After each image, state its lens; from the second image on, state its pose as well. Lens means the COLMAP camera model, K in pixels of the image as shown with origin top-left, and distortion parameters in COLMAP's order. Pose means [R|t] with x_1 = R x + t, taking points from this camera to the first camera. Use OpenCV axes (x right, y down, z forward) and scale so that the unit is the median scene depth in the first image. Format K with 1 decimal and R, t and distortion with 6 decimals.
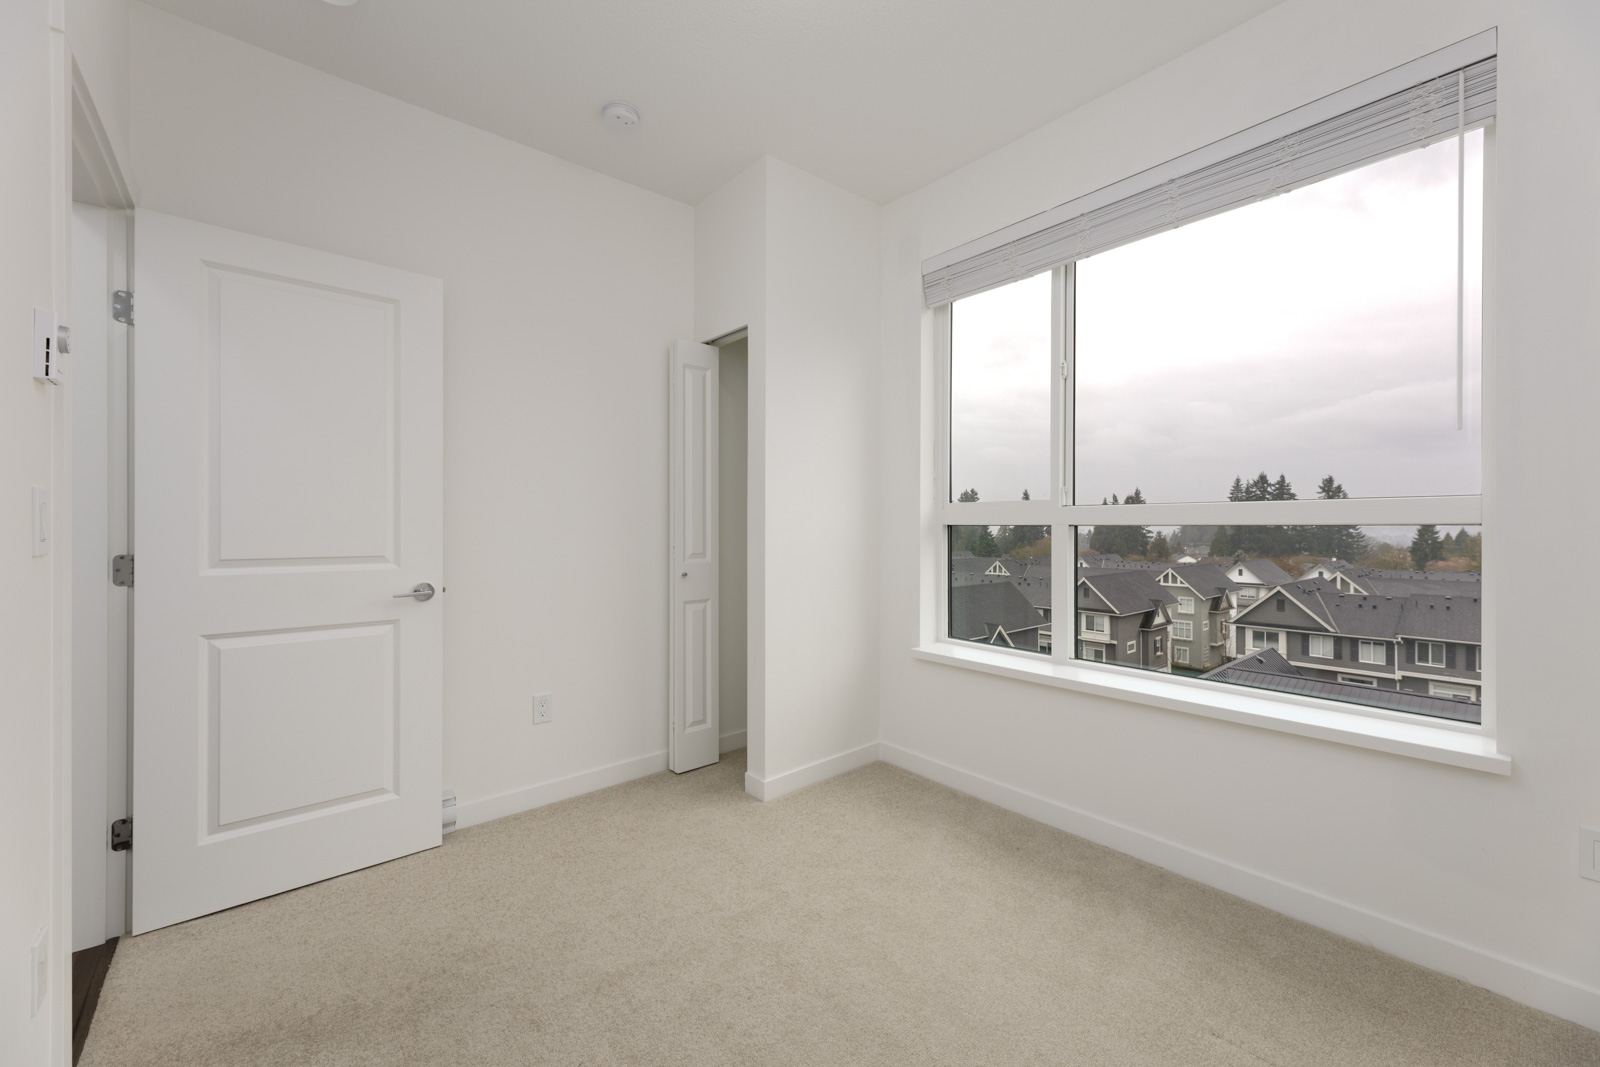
lens RADIAL K [[636.4, 0, 798.8], [0, 636.4, 533.4], [0, 0, 1]] dist [-0.002739, -0.000134]
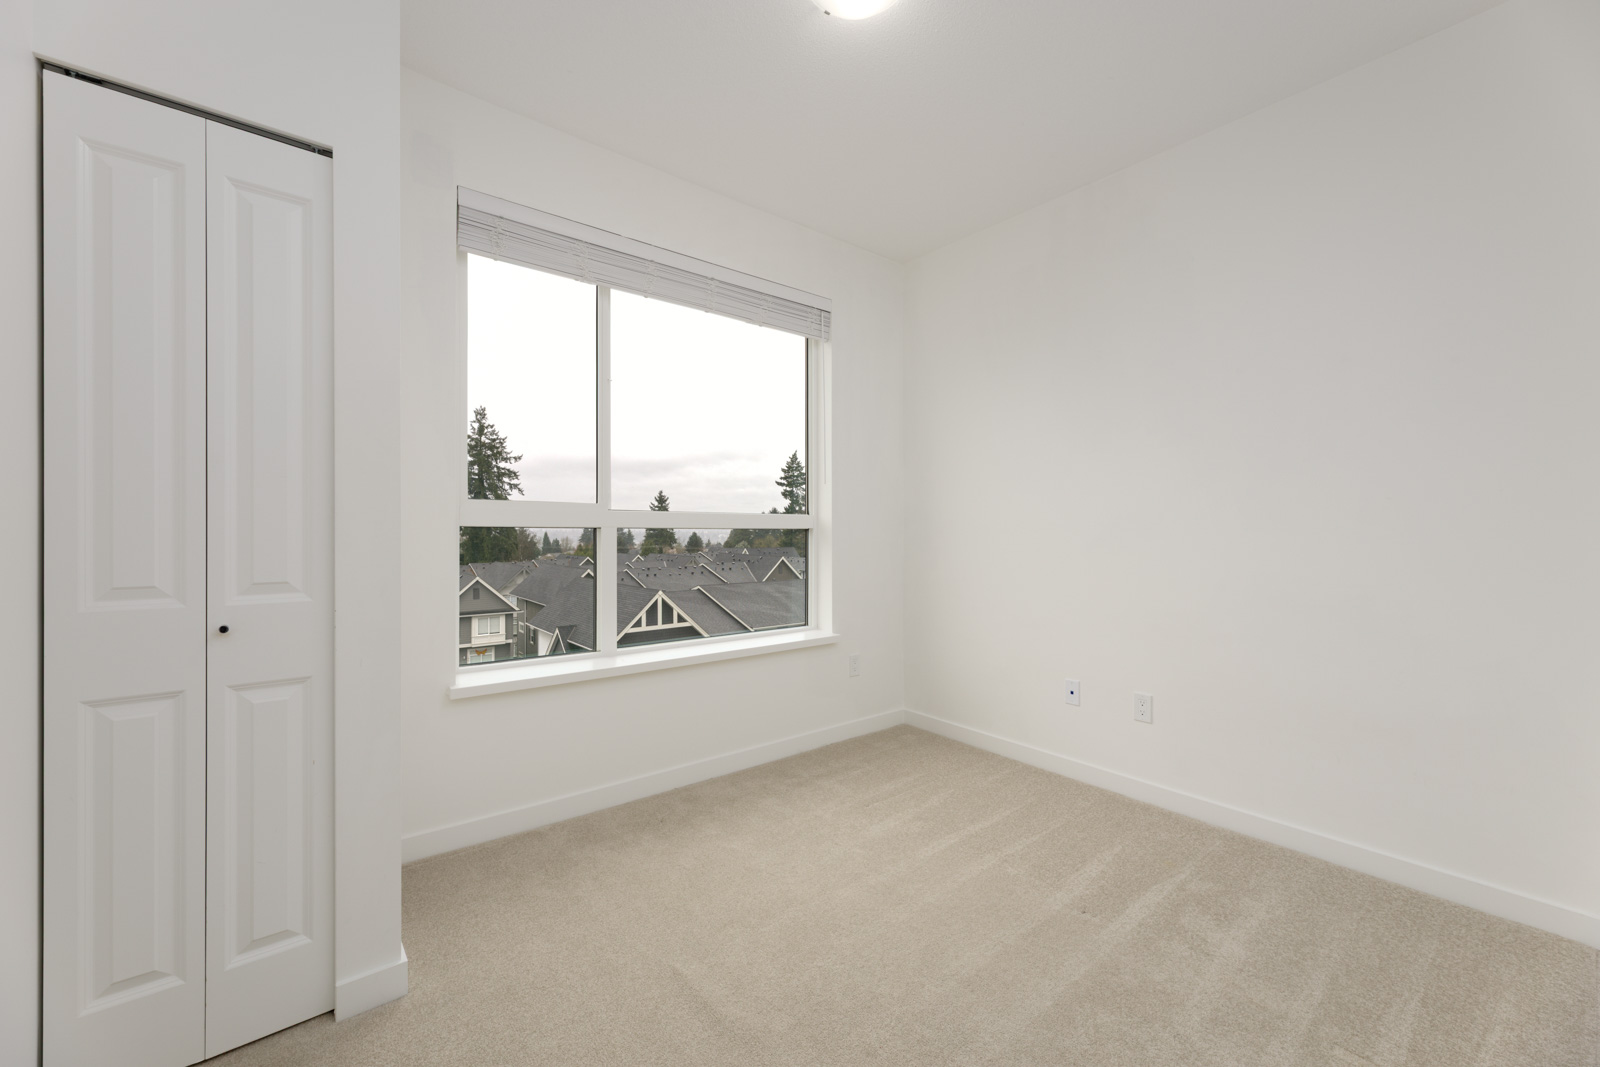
lens RADIAL K [[636.4, 0, 788.8], [0, 636.4, 533.5], [0, 0, 1]] dist [-0.002739, -0.000134]
pose [[0.021436, -0.007527, 0.999742, -0.653022], [0.000448, 0.999972, 0.007519, -0.011296], [-0.999770, 0.000287, 0.021439, 0.664541]]
